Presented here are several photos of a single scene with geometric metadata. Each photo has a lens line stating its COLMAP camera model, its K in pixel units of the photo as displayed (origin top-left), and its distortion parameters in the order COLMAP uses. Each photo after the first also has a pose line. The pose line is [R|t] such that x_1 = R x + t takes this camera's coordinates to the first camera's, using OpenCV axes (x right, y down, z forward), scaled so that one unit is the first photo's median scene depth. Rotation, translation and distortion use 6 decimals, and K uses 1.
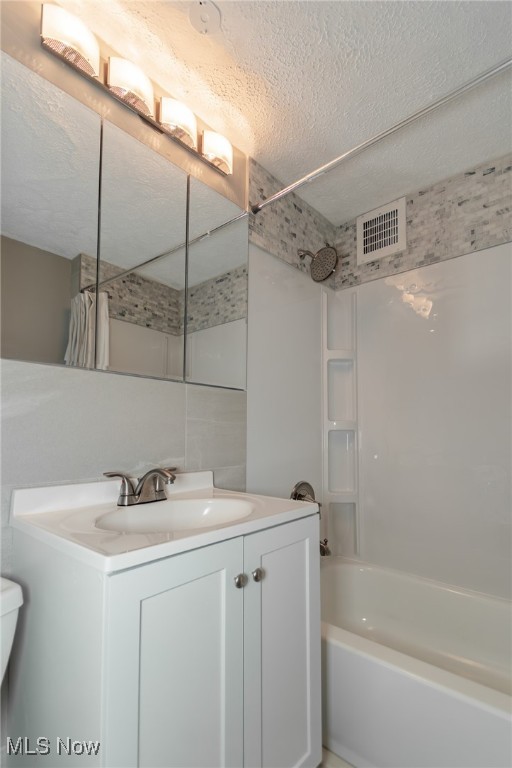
lens RADIAL K [[364.0, 0, 271.1], [0, 364.0, 411.3], [0, 0, 1]] dist [0.003584, -0.004000]
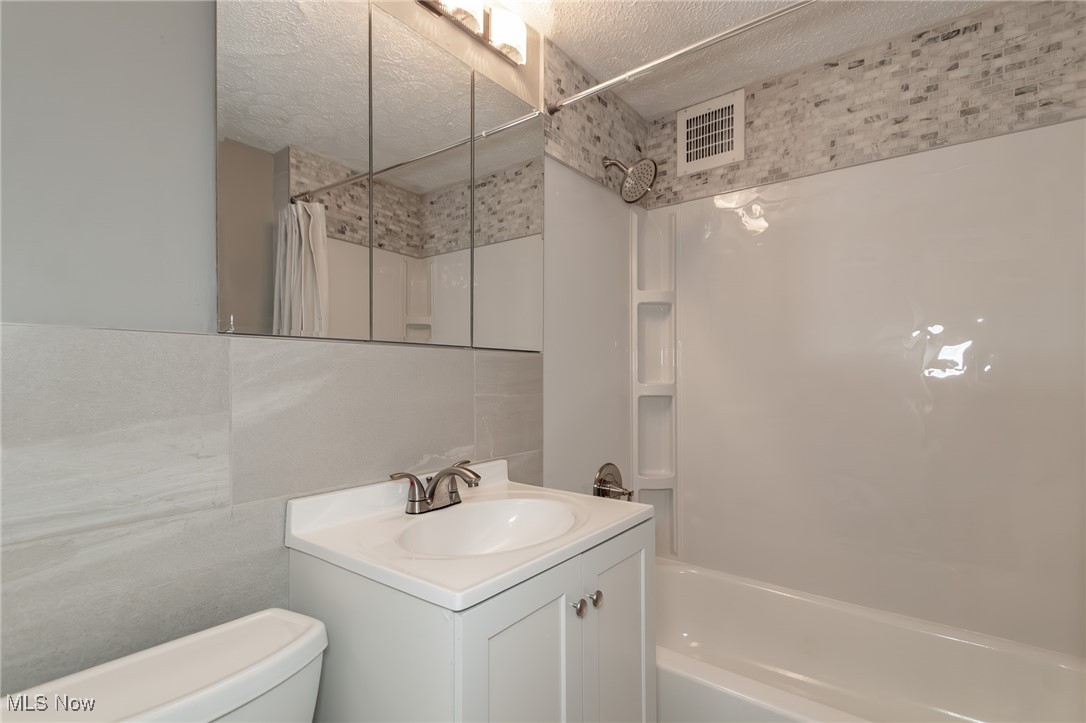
lens RADIAL K [[514.7, 0, 542.6], [0, 514.7, 366.3], [0, 0, 1]] dist [0.003584, -0.004000]
pose [[0.998804, -0.004696, 0.048671, -0.107501], [0.002331, 0.998818, 0.048551, -0.070935], [-0.048842, -0.048379, 0.997634, -0.073986]]
